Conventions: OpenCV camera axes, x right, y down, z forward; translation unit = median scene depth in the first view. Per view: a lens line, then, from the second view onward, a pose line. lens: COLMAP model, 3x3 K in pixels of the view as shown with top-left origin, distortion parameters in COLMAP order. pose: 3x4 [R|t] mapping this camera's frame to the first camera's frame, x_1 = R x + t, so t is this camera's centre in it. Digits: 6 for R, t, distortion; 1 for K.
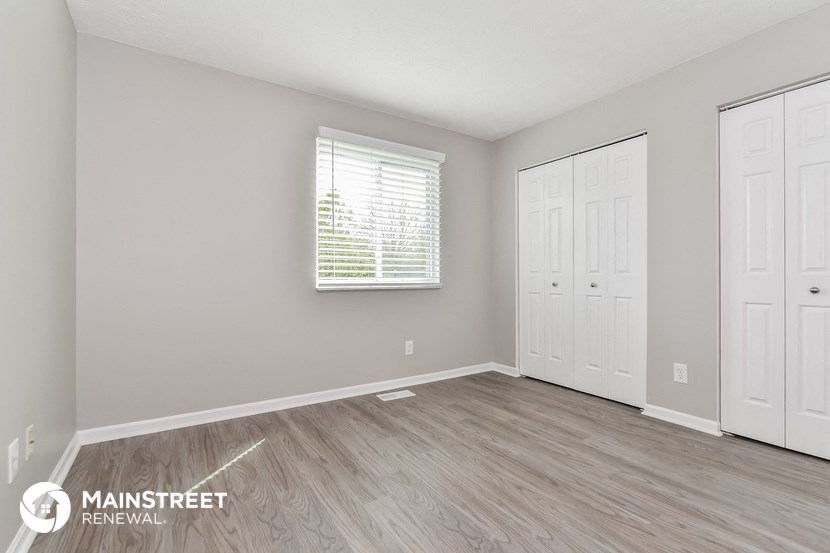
lens RADIAL K [[379.5, 0, 408.9], [0, 379.5, 275.8], [0, 0, 1]] dist [-0.010454, 0.000358]
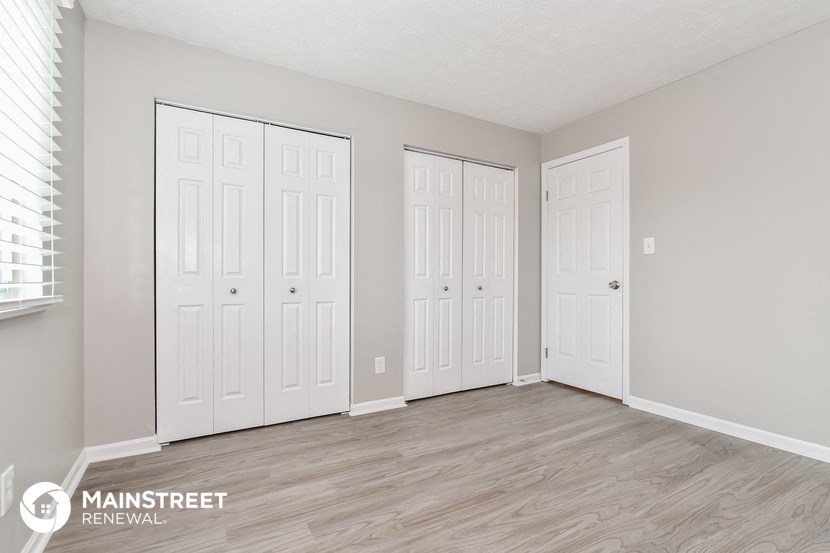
lens RADIAL K [[379.5, 0, 447.9], [0, 379.5, 277.0], [0, 0, 1]] dist [-0.010454, 0.000358]
pose [[0.033264, 0.007950, 0.999415, -0.414196], [-0.000546, 0.999968, -0.007936, 0.002886], [-0.999446, -0.000282, 0.033268, 0.765979]]
